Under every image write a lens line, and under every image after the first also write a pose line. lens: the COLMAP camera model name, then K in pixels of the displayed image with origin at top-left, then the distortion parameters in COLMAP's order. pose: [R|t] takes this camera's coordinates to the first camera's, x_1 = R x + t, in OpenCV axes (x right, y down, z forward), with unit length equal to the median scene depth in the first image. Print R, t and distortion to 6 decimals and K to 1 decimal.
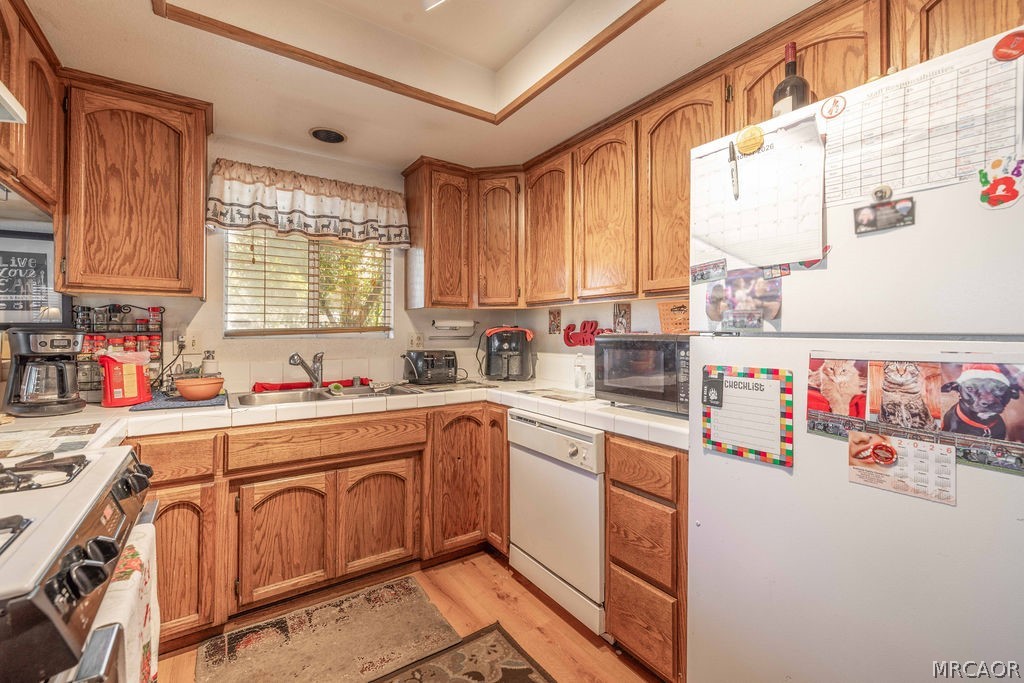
lens RADIAL K [[438.0, 0, 515.0], [0, 438.0, 331.4], [0, 0, 1]] dist [0.000256, -0.000053]
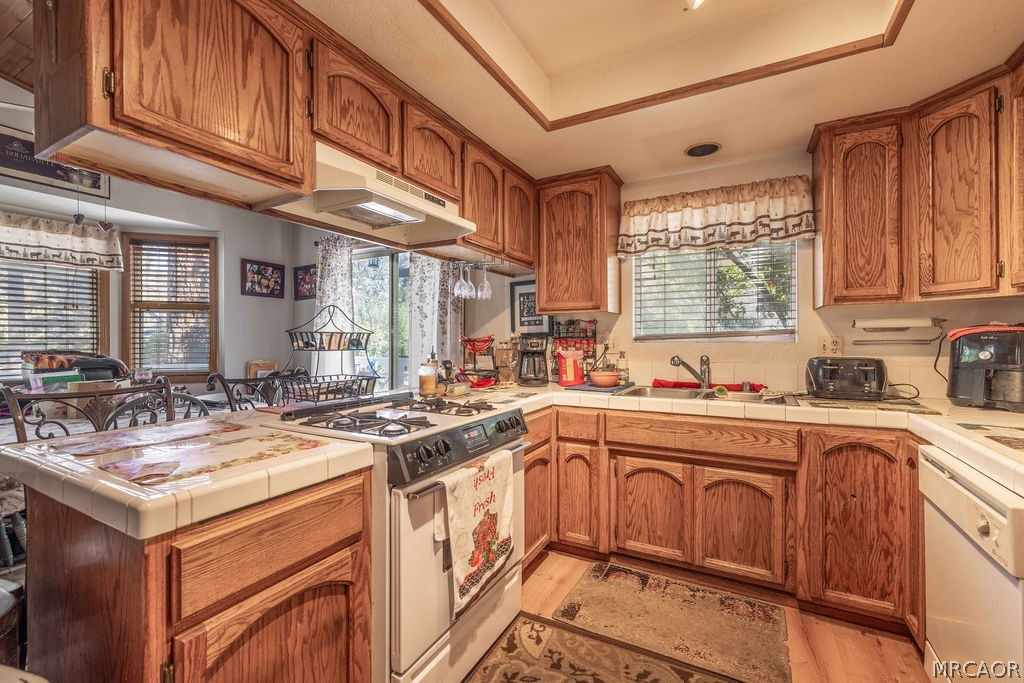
lens RADIAL K [[438.0, 0, 515.1], [0, 438.0, 343.1], [0, 0, 1]] dist [0.000256, -0.000053]
pose [[0.453210, 0.004879, -0.891391, 0.320649], [0.010818, 0.999881, 0.010973, 0.001348], [0.891338, -0.014616, 0.453103, 0.119214]]
